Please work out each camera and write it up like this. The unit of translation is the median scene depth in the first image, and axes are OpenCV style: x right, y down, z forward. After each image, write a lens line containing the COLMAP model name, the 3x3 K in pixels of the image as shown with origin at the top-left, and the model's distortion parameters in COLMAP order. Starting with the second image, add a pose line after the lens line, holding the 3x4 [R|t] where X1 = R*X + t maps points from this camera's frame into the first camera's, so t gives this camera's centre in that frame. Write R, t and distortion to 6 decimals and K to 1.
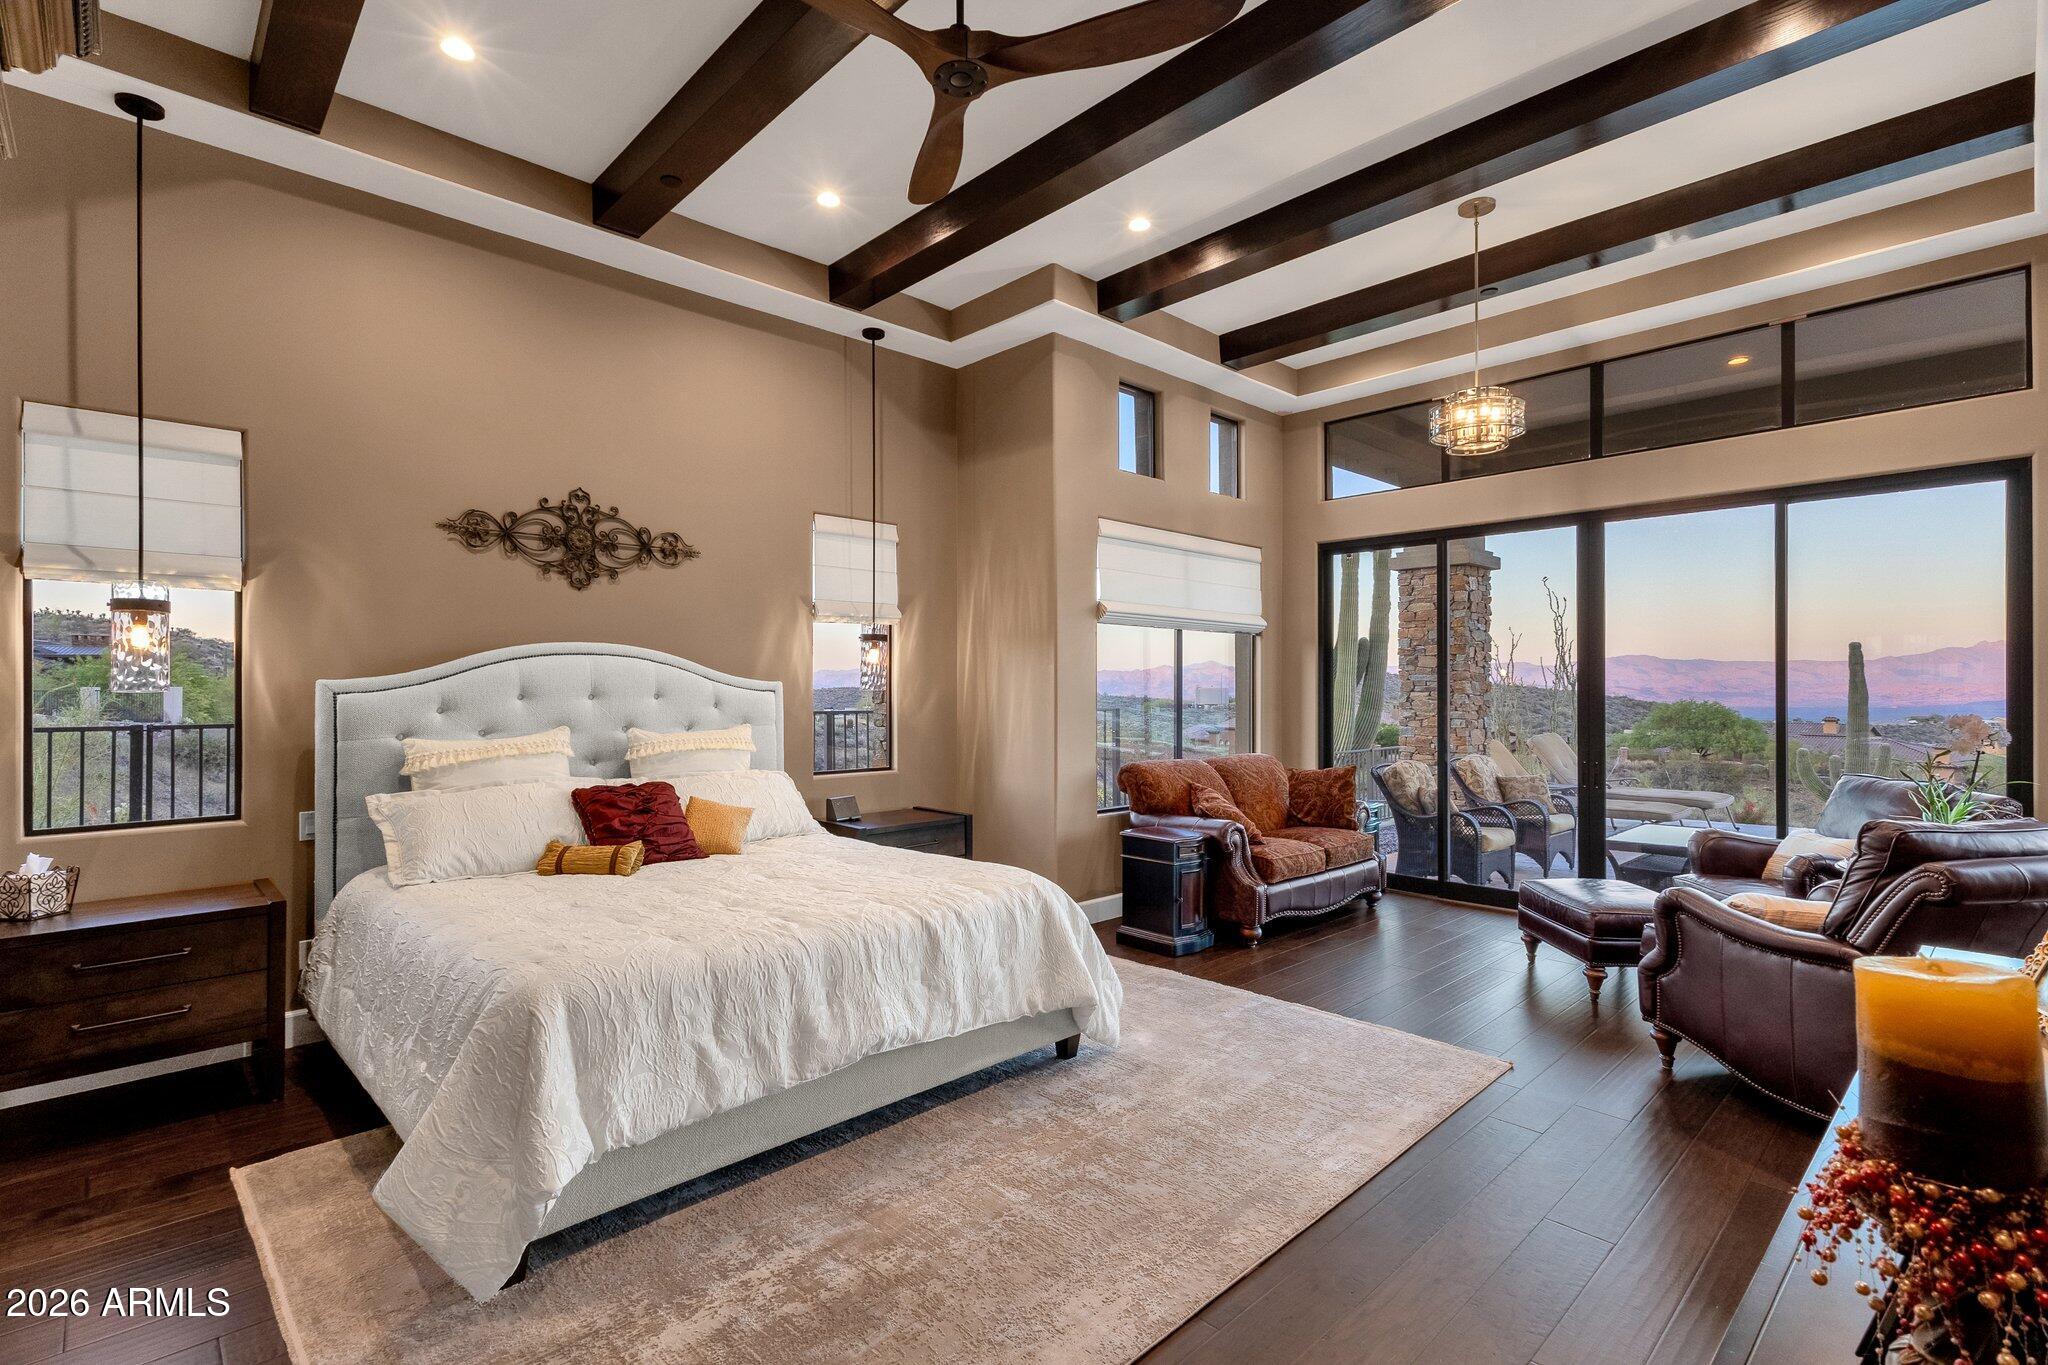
lens RADIAL K [[966.2, 0, 1039.8], [0, 966.2, 688.1], [0, 0, 1]] dist [0.001459, 0.006299]
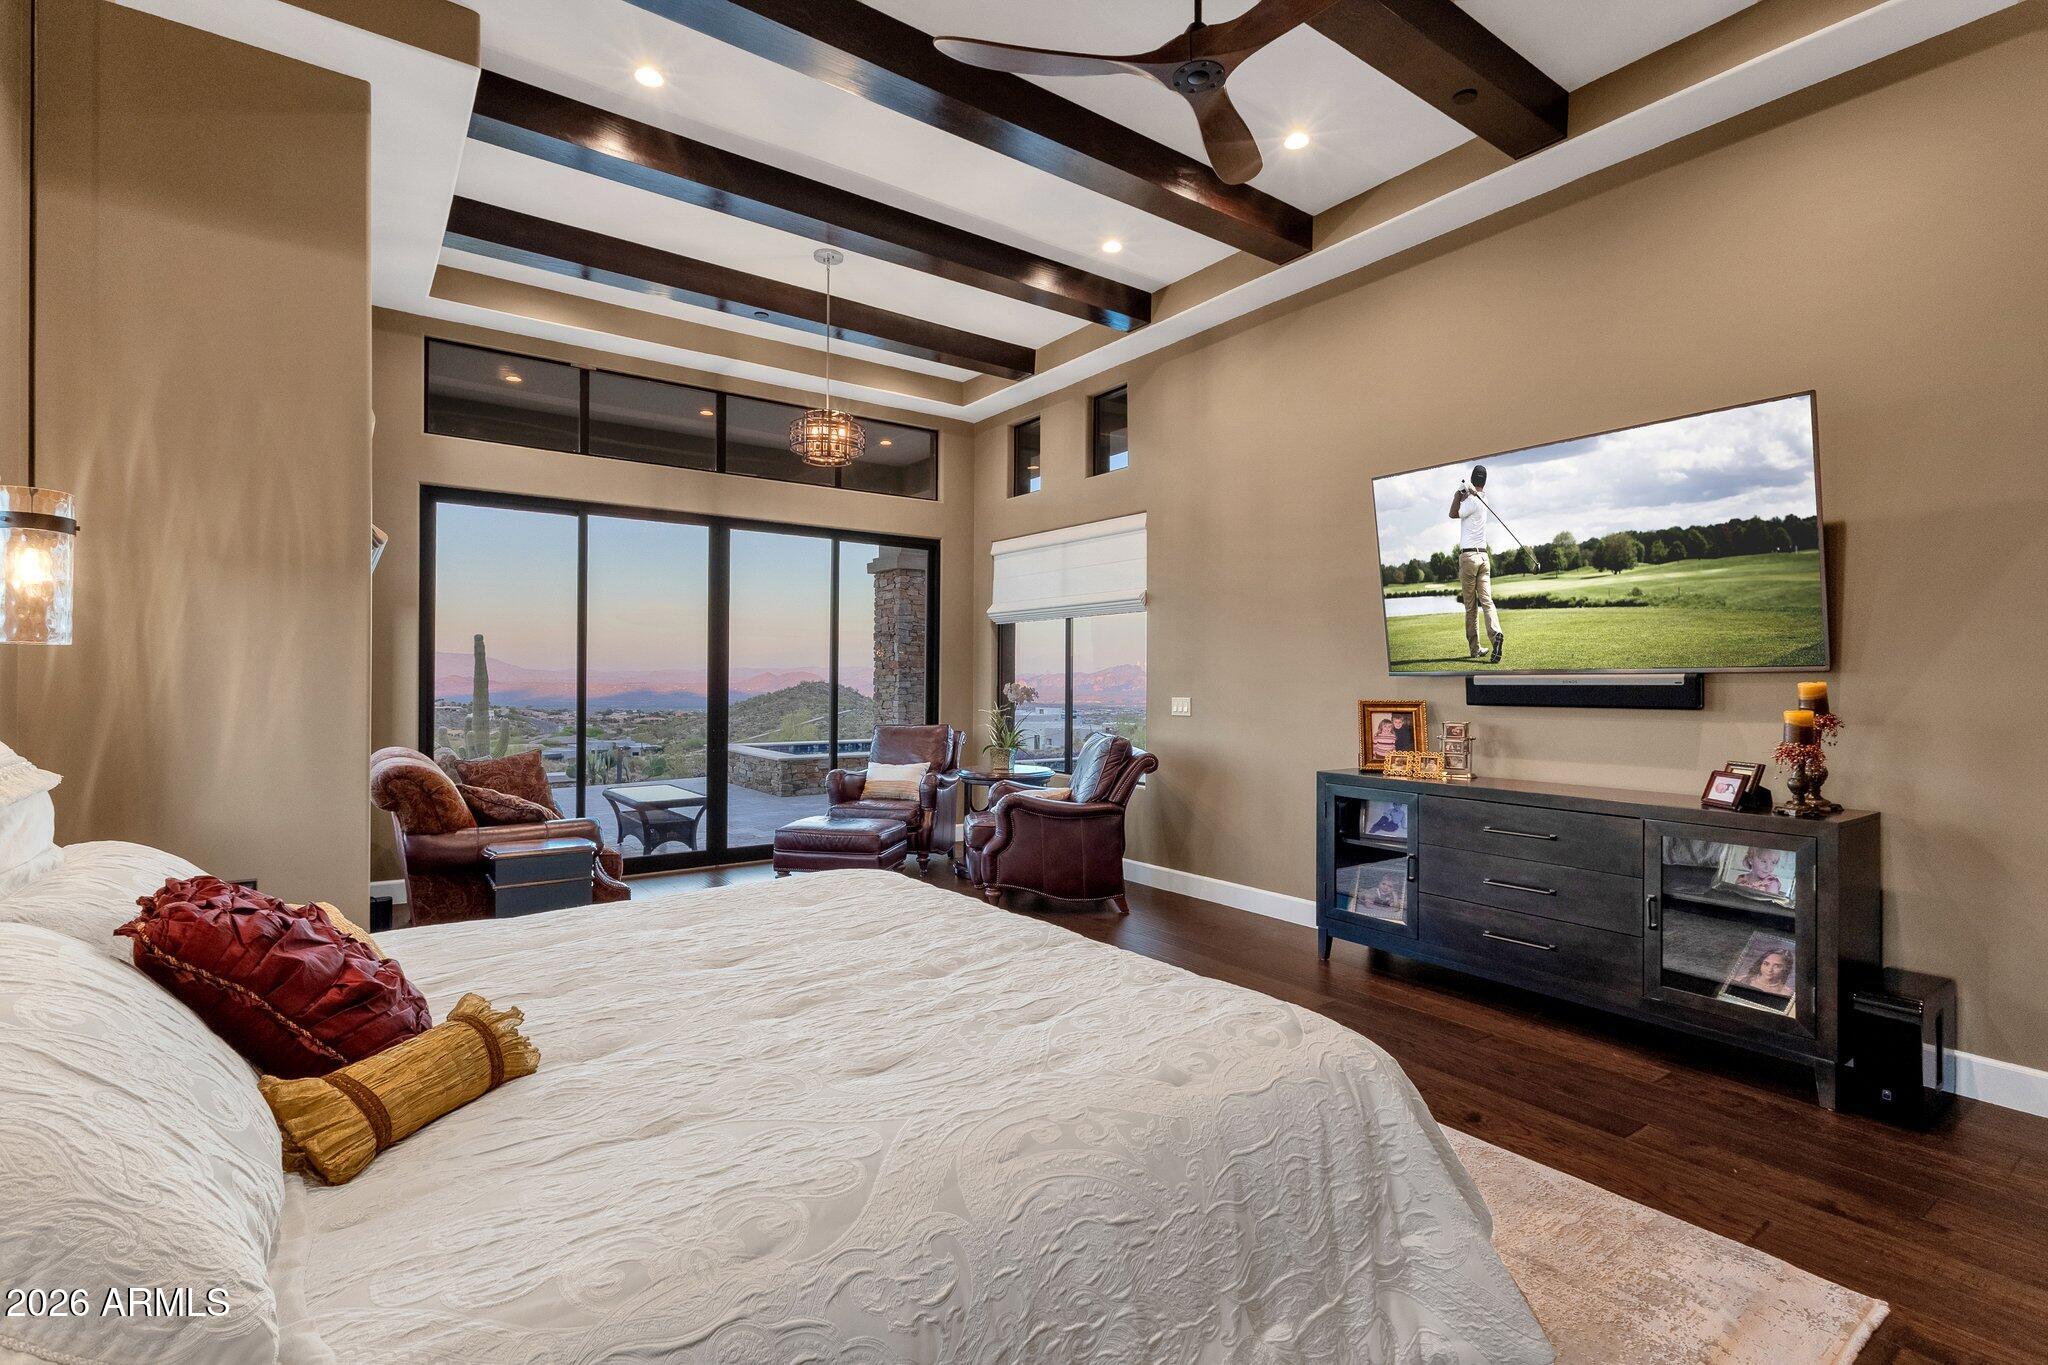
lens RADIAL K [[966.2, 0, 989.7], [0, 966.2, 684.6], [0, 0, 1]] dist [0.001459, 0.006299]
pose [[0.126113, -0.000933, 0.992015, -0.626745], [-0.005200, 0.999985, 0.001601, 0.020359], [-0.992002, -0.005361, 0.126106, 0.589826]]
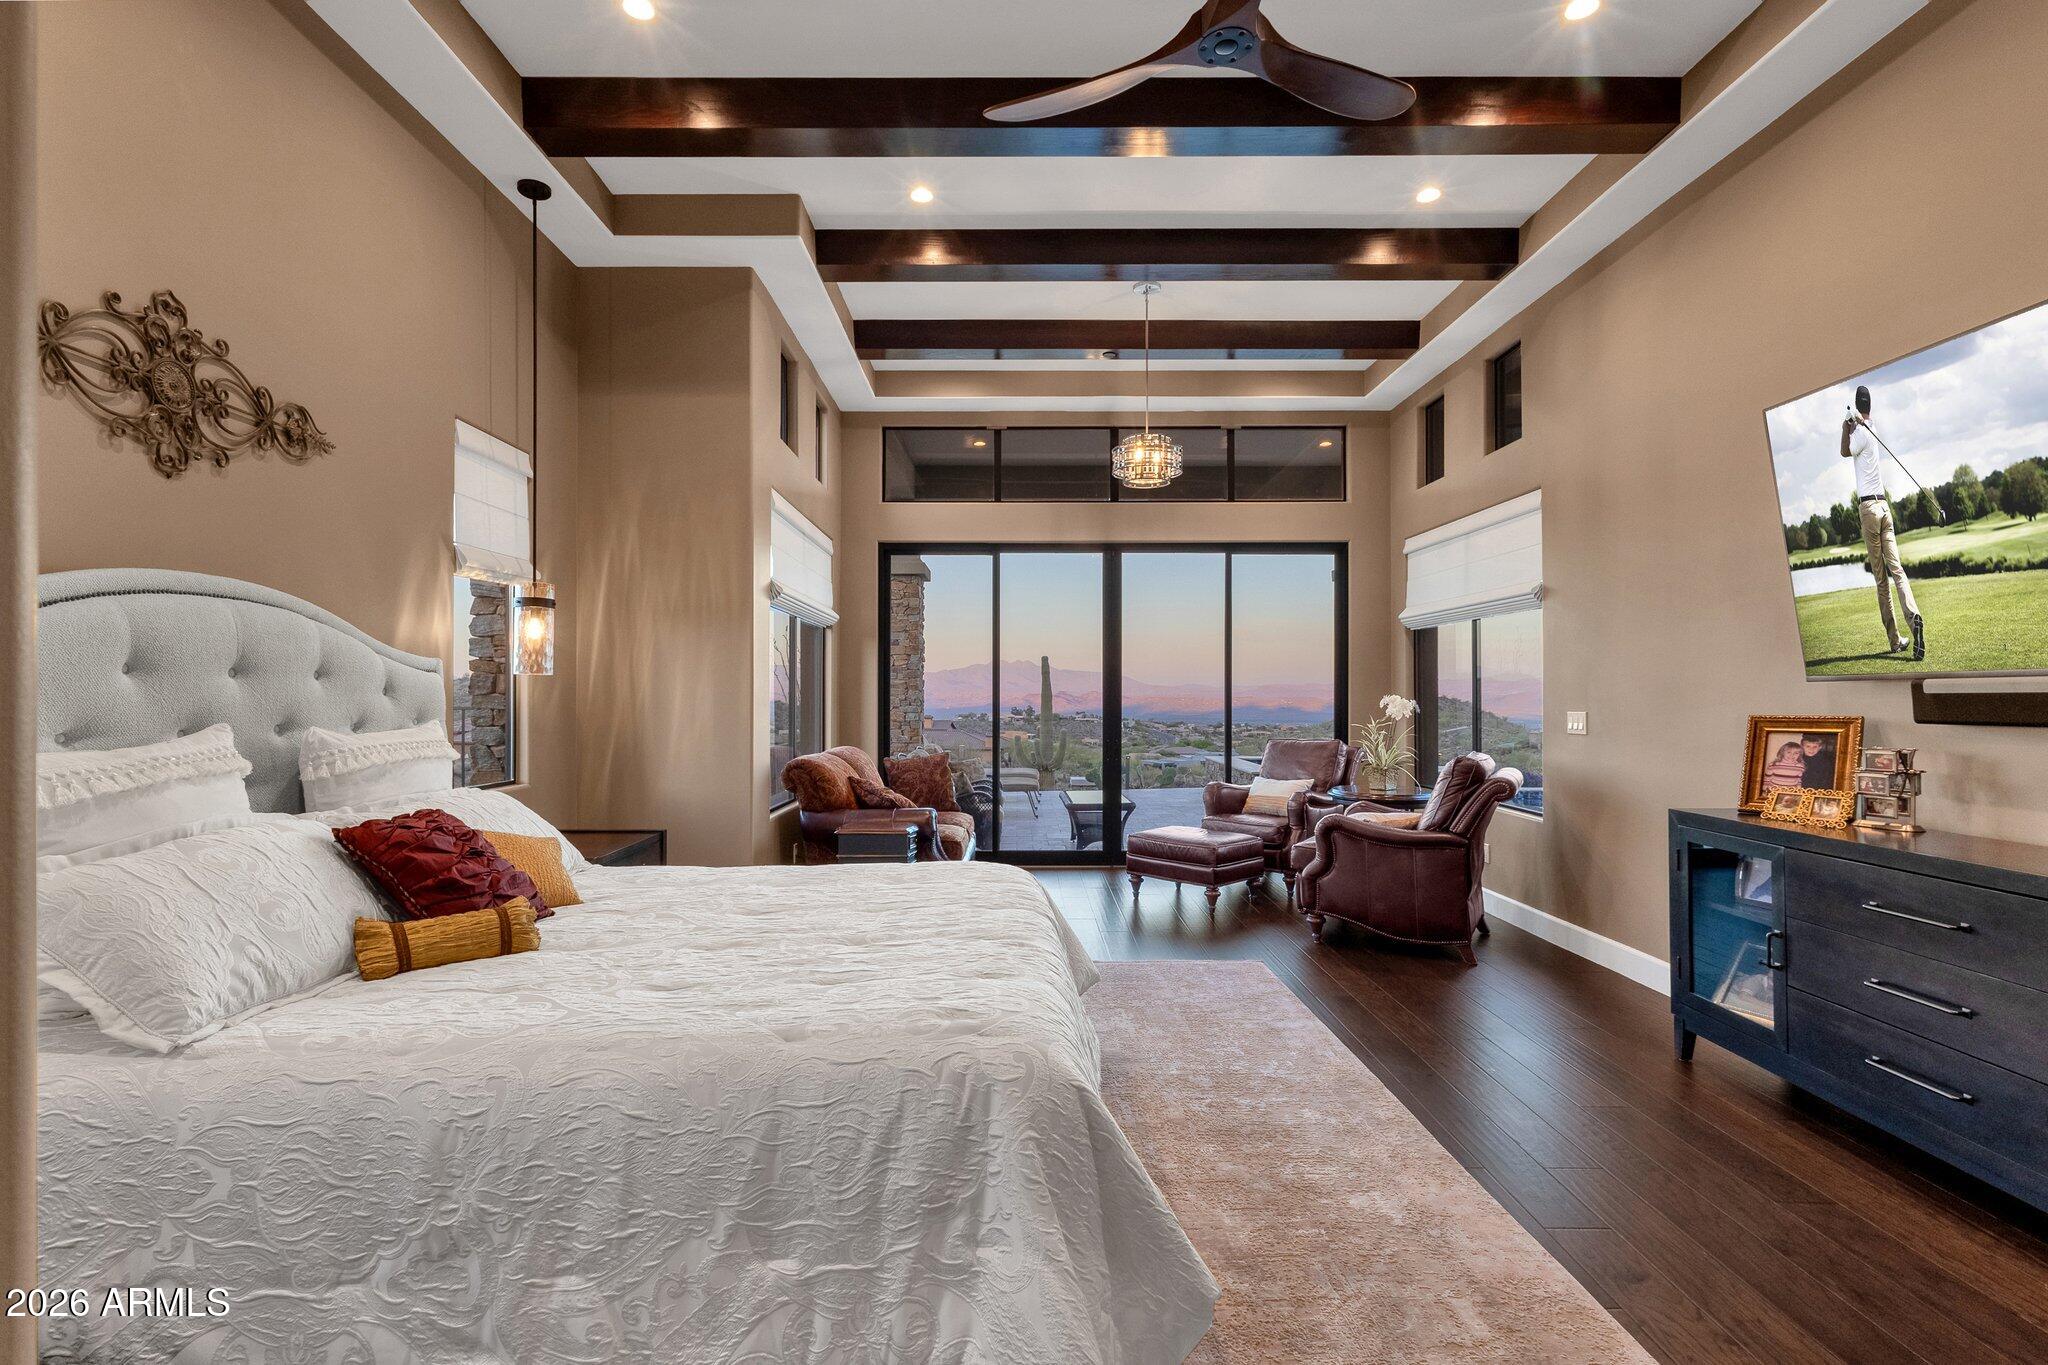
lens RADIAL K [[966.2, 0, 992.6], [0, 966.2, 692.1], [0, 0, 1]] dist [0.001459, 0.006299]
pose [[0.688834, 0.002593, 0.724914, -0.520293], [0.000445, 0.999992, -0.004000, 0.021153], [-0.724919, 0.003078, 0.688828, 0.267504]]
